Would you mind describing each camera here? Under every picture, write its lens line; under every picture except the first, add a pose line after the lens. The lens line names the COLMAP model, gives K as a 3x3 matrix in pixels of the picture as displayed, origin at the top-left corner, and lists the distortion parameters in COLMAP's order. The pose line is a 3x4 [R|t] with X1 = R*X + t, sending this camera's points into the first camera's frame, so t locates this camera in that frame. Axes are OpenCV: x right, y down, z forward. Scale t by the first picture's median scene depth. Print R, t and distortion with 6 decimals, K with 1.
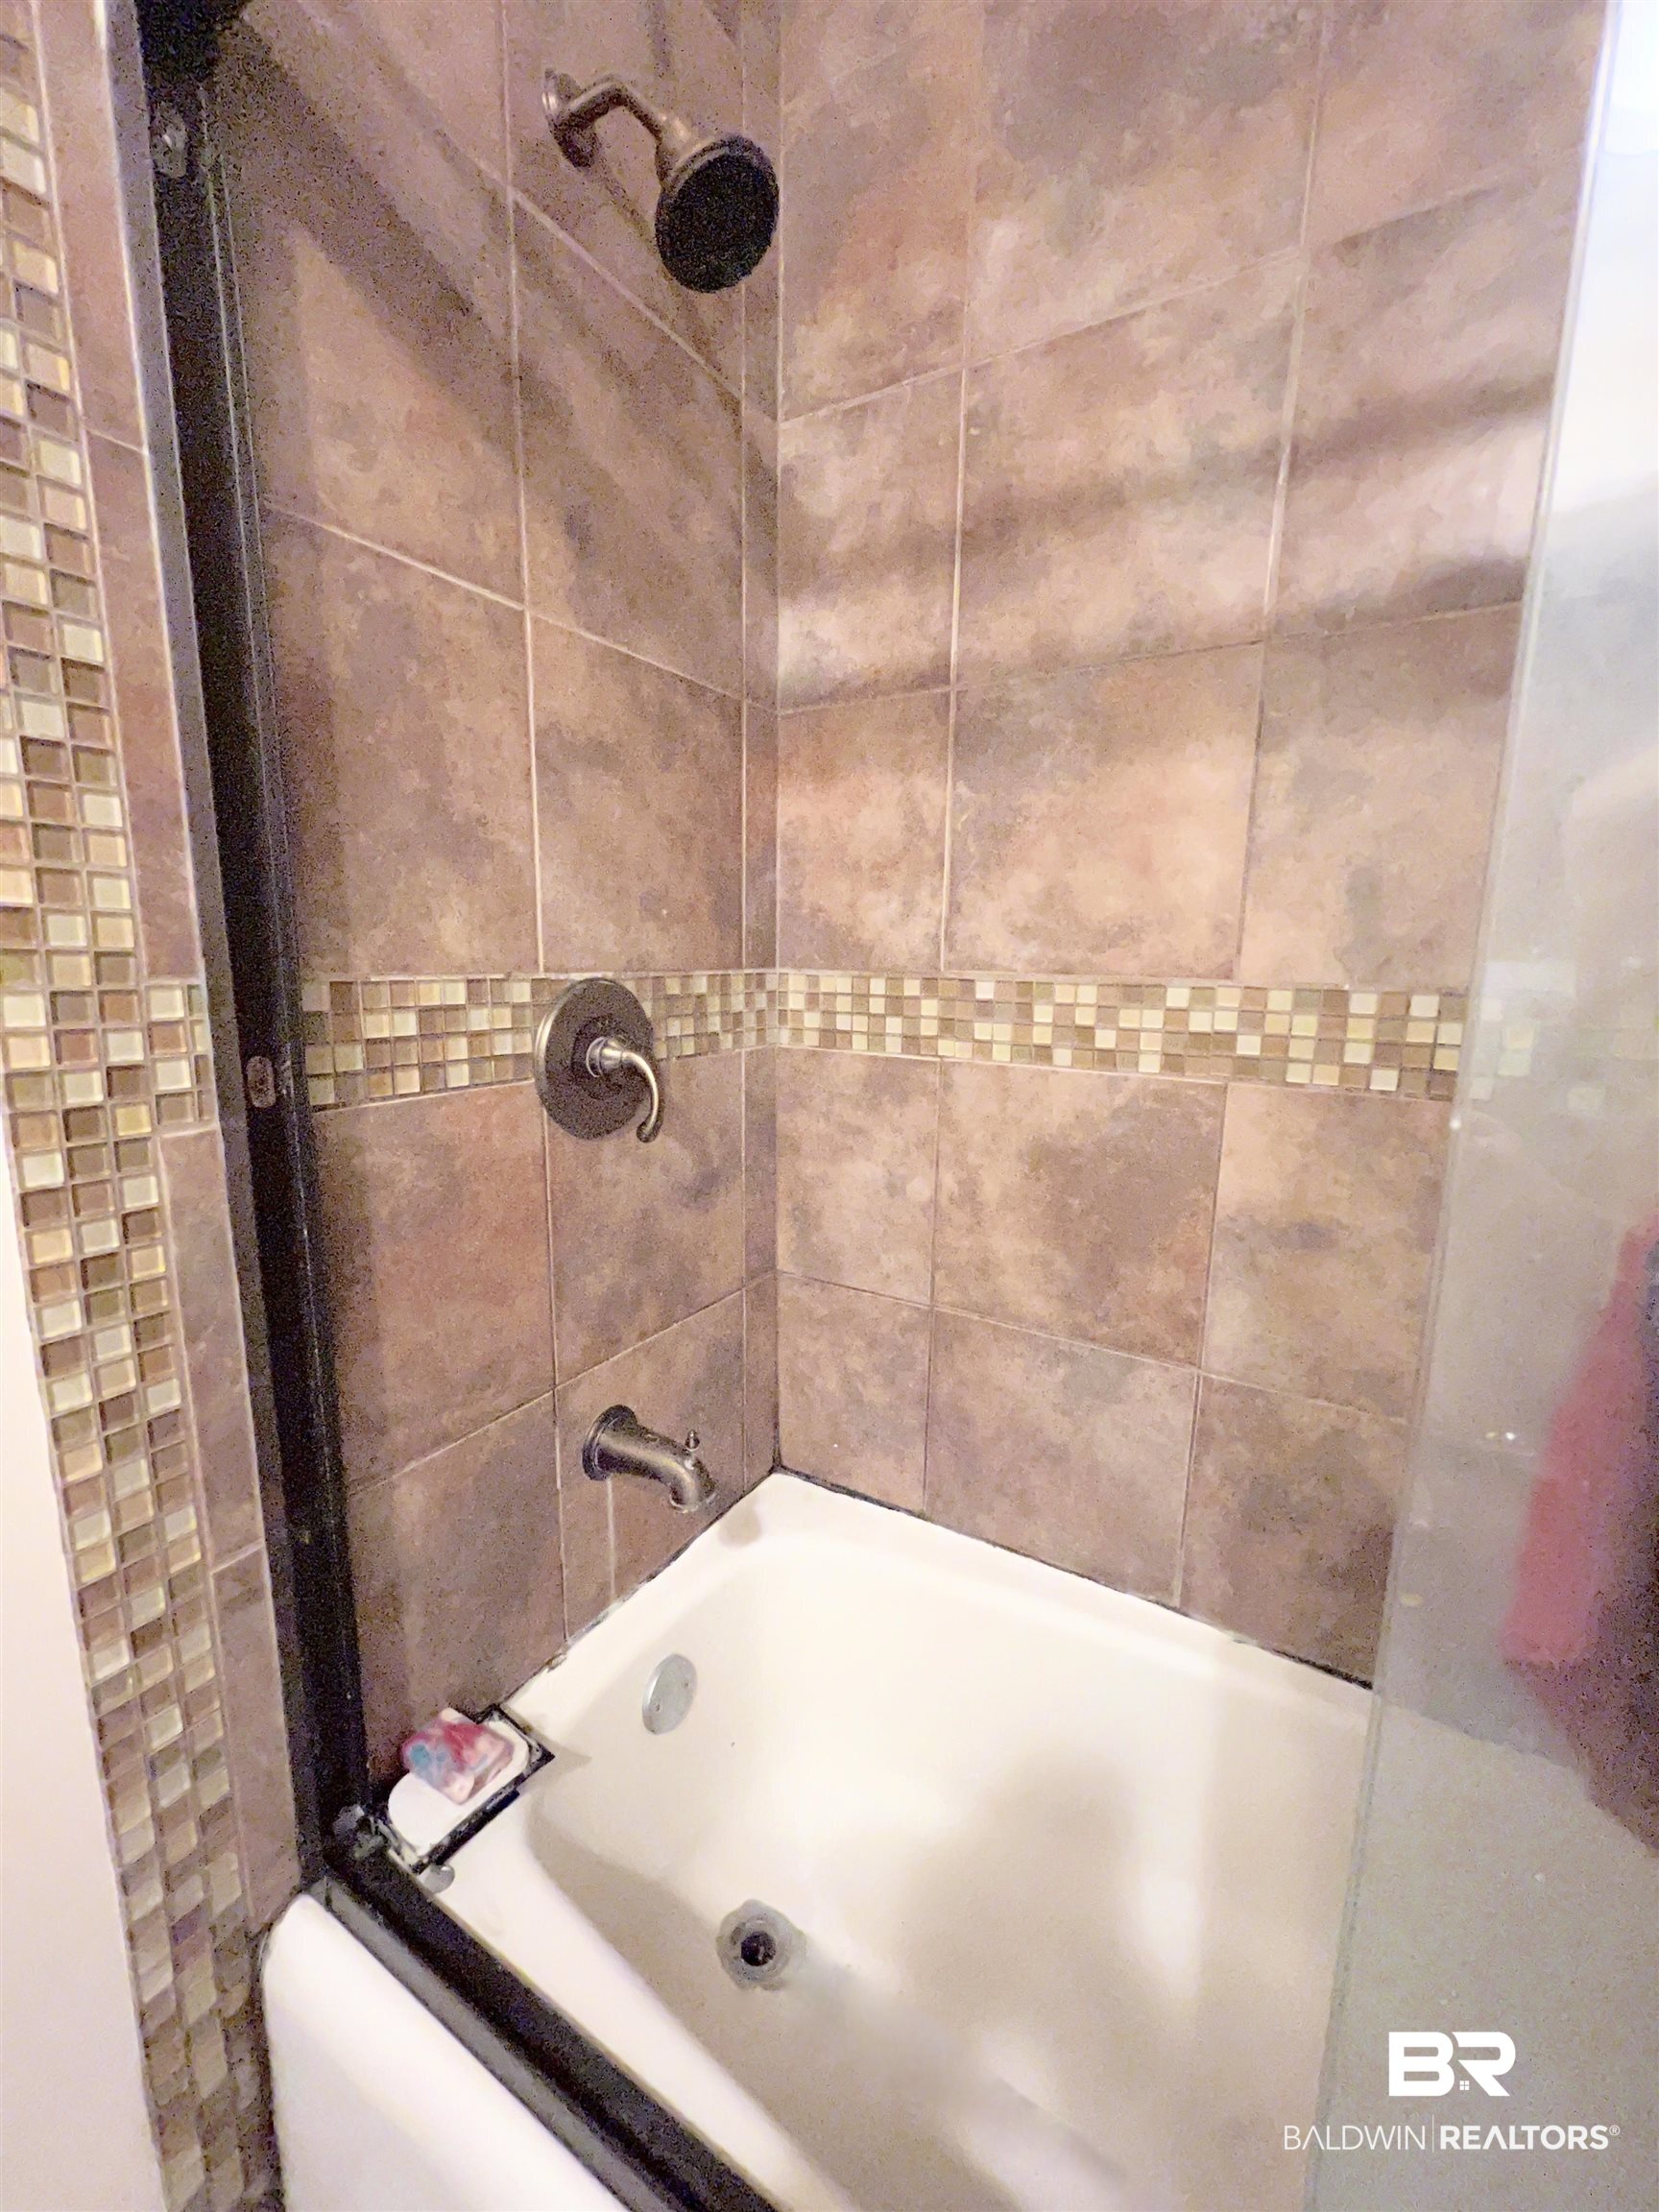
lens RADIAL K [[891.5, 0, 836.6], [0, 891.5, 1108.5], [0, 0, 1]] dist [-0.000825, 0.000114]
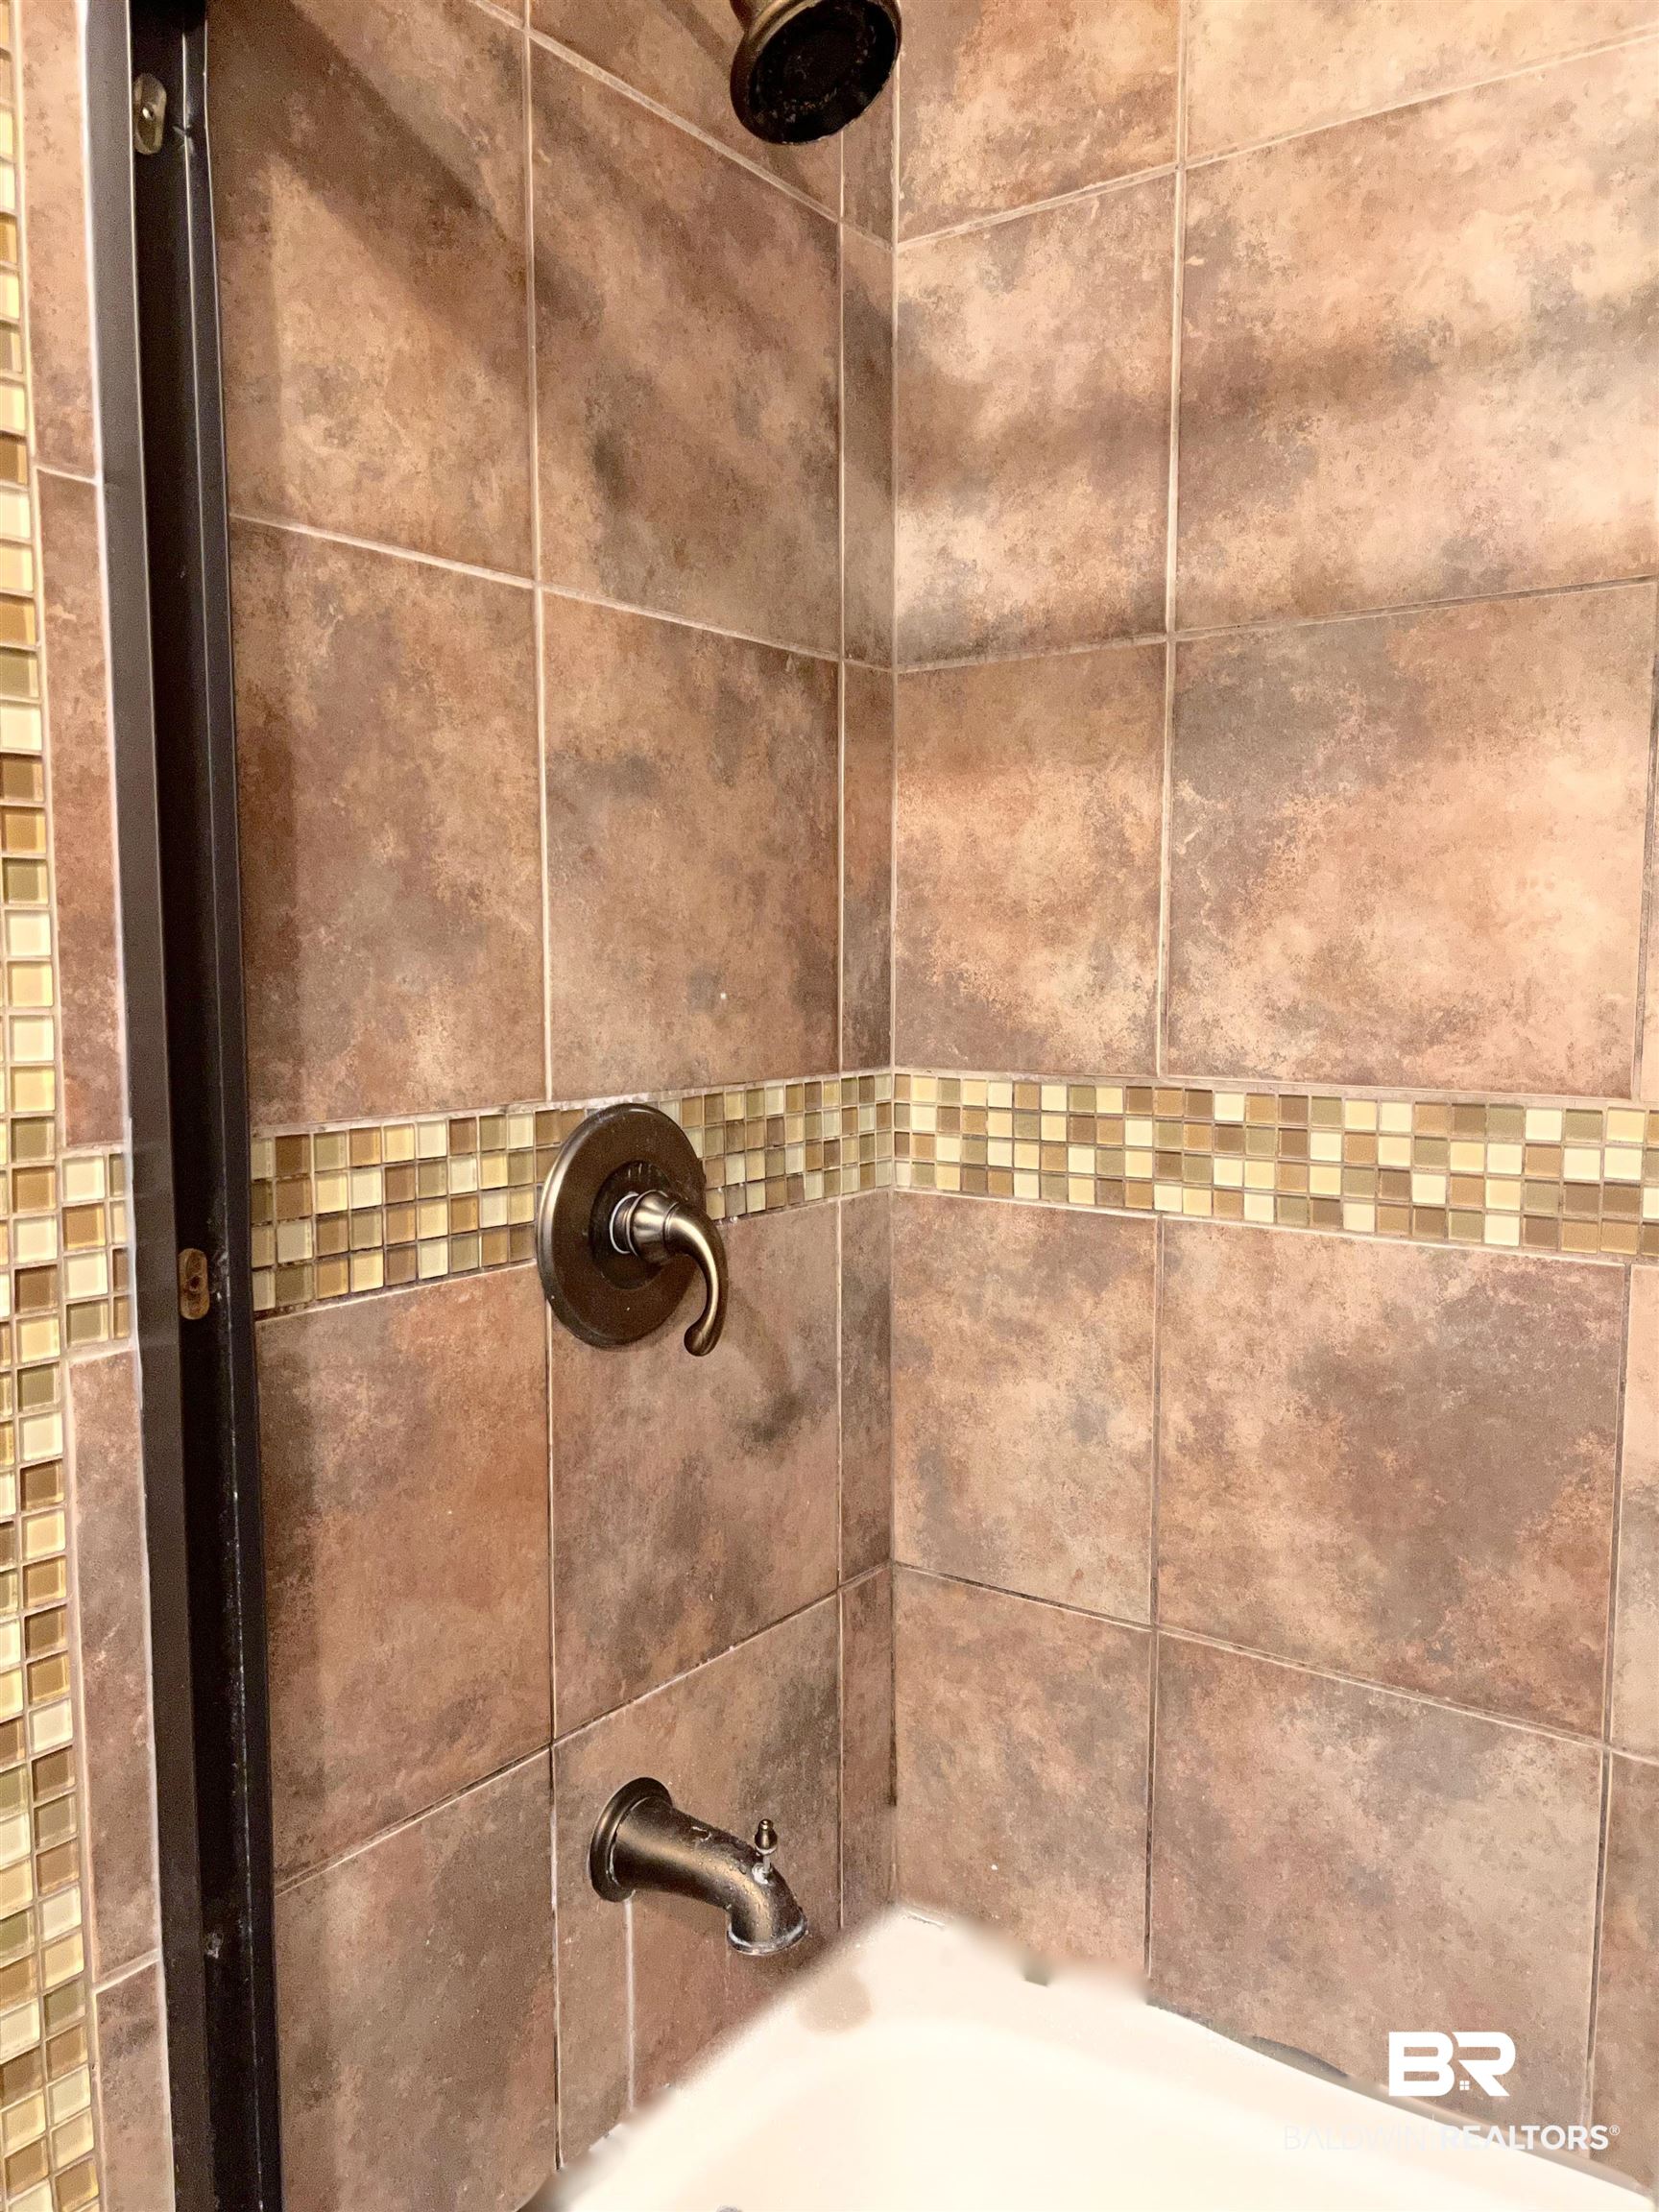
lens RADIAL K [[1694.3, 0, 826.0], [0, 1694.3, 1115.0], [0, 0, 1]] dist [0.068211, -0.092165]
pose [[0.995569, -0.007999, -0.093689, -0.002735], [0.000528, 0.996835, -0.079496, -0.037613], [0.094029, 0.079094, 0.992423, -0.229947]]
